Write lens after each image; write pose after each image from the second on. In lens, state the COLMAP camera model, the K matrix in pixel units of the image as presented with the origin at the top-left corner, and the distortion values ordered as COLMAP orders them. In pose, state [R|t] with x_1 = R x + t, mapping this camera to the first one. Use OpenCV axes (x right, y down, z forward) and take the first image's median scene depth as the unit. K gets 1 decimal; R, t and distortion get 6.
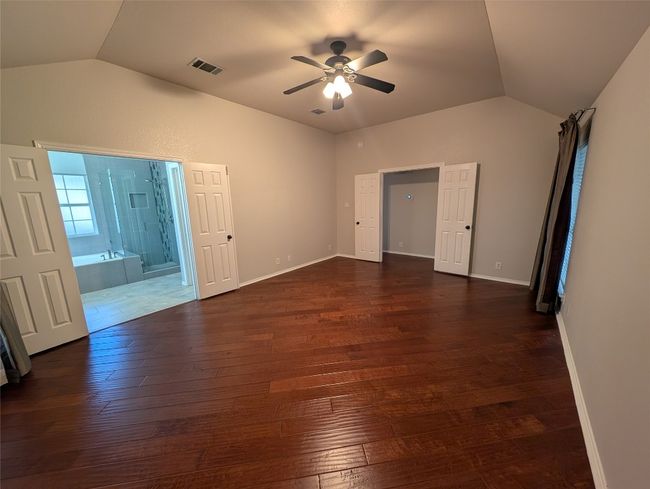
lens RADIAL K [[242.0, 0, 325.0], [0, 242.0, 244.5], [0, 0, 1]] dist [-0.001010, -0.000290]
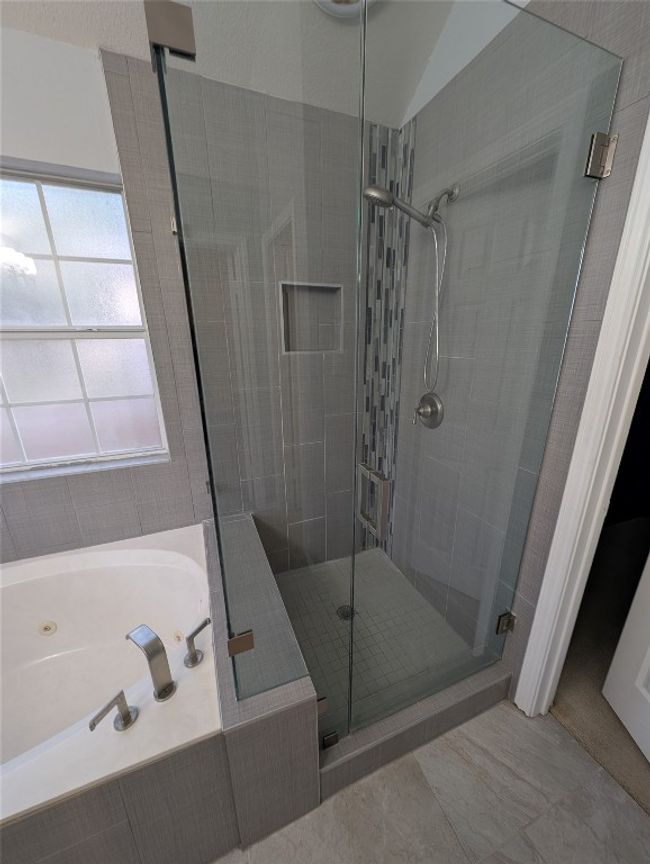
lens RADIAL K [[321.6, 0, 325.0], [0, 321.6, 432.0], [0, 0, 1]] dist [-0.001010, -0.000290]
pose [[0.875453, 0.160425, -0.455901, -0.606497], [-0.104417, 0.983806, 0.145679, -0.122339], [0.471889, -0.079931, 0.878027, 0.733125]]
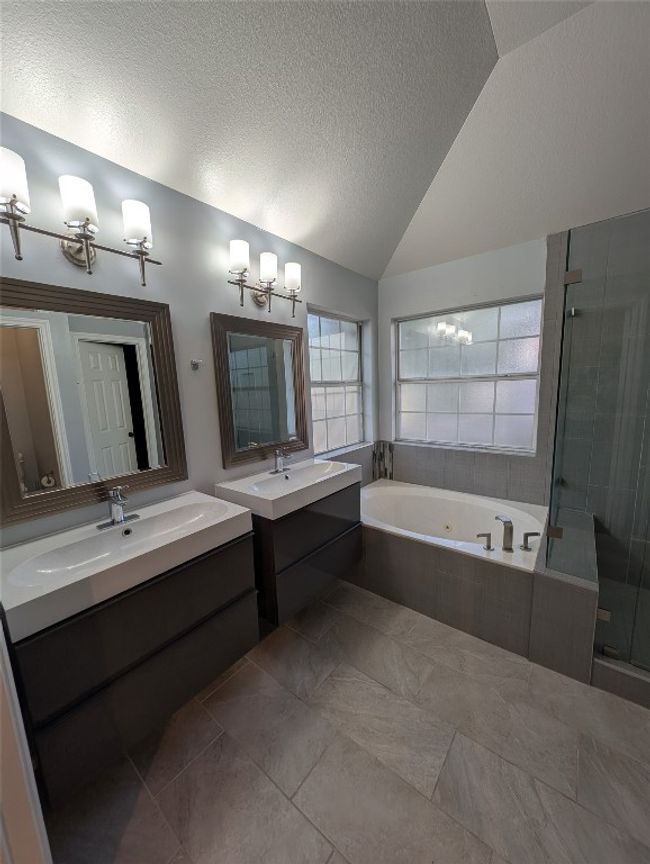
lens RADIAL K [[321.6, 0, 325.0], [0, 321.6, 432.0], [0, 0, 1]] dist [-0.001010, -0.000290]
pose [[0.006763, 0.174225, -0.984683, -0.418191], [-0.153556, 0.973207, 0.171140, -0.103834], [0.988117, 0.150047, 0.033336, 0.606243]]
